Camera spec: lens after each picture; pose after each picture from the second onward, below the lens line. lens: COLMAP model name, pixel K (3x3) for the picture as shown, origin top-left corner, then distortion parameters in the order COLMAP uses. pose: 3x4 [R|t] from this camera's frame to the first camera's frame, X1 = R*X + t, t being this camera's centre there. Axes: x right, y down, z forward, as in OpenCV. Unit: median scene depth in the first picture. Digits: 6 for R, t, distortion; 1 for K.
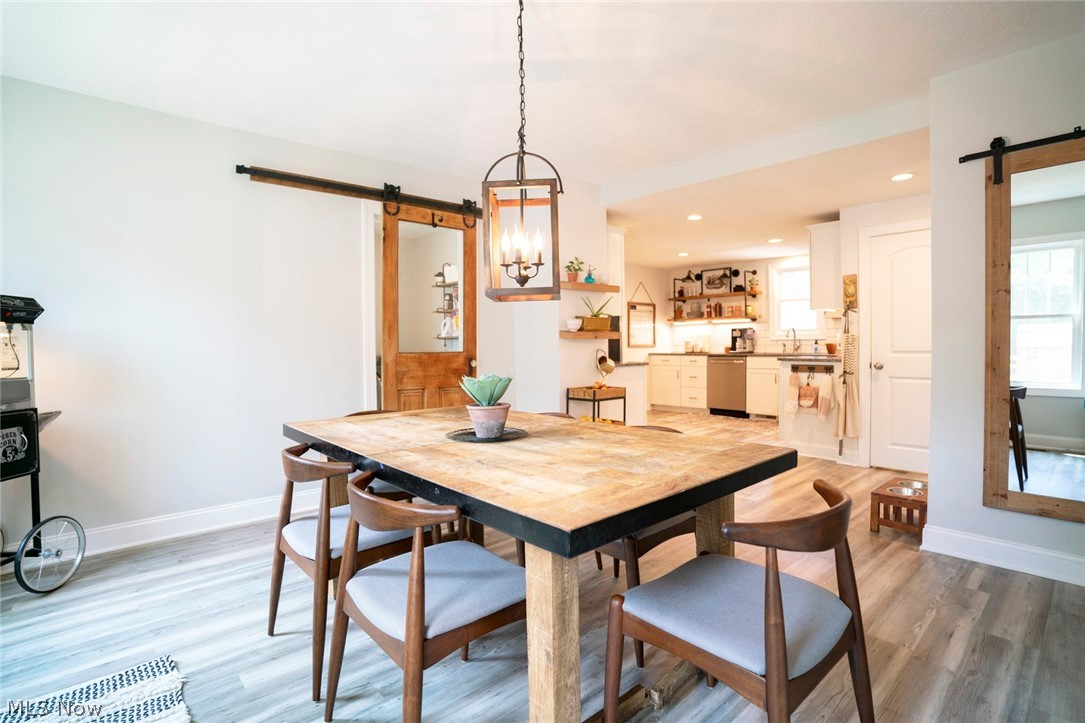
lens RADIAL K [[530.7, 0, 542.4], [0, 530.7, 357.4], [0, 0, 1]] dist [-0.087888, 0.046719]
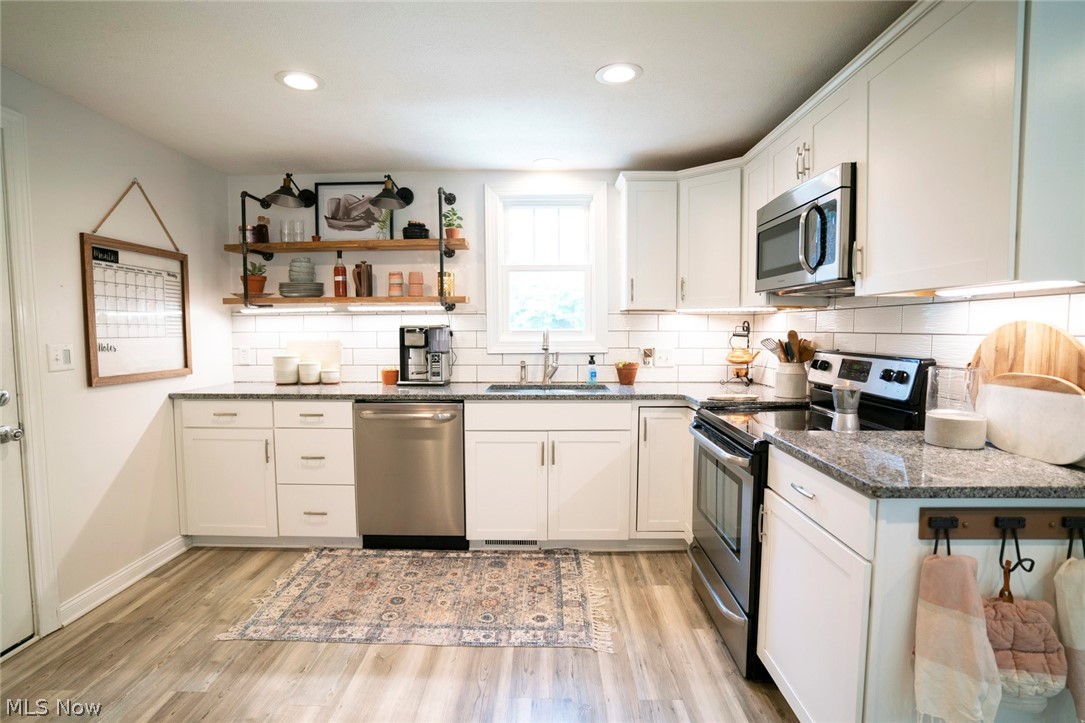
lens RADIAL K [[530.7, 0, 542.4], [0, 530.7, 357.4], [0, 0, 1]] dist [-0.087888, 0.046719]
pose [[0.671017, -0.034016, 0.740662, 0.126667], [0.014263, 0.999354, 0.032975, -0.043344], [-0.741305, -0.011563, 0.671069, 0.643308]]
